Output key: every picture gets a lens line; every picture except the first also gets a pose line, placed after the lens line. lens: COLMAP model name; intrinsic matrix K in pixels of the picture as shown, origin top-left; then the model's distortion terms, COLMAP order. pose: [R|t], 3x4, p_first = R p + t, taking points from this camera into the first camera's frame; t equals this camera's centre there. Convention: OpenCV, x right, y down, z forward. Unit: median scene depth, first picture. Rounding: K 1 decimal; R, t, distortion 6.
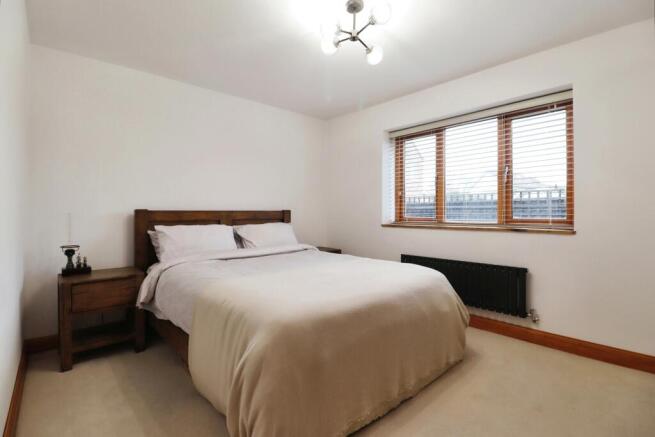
lens RADIAL K [[313.9, 0, 330.3], [0, 313.9, 213.8], [0, 0, 1]] dist [-0.002635, -0.001166]
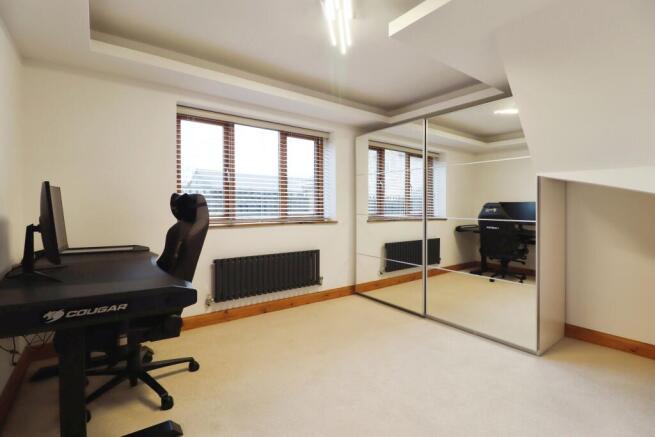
lens RADIAL K [[313.9, 0, 330.2], [0, 313.9, 213.8], [0, 0, 1]] dist [-0.002635, -0.001166]
pose [[0.101654, -0.015129, 0.994705, -0.687801], [0.007041, 0.999870, 0.014488, -0.004686], [-0.994795, 0.005531, 0.101747, 0.724390]]
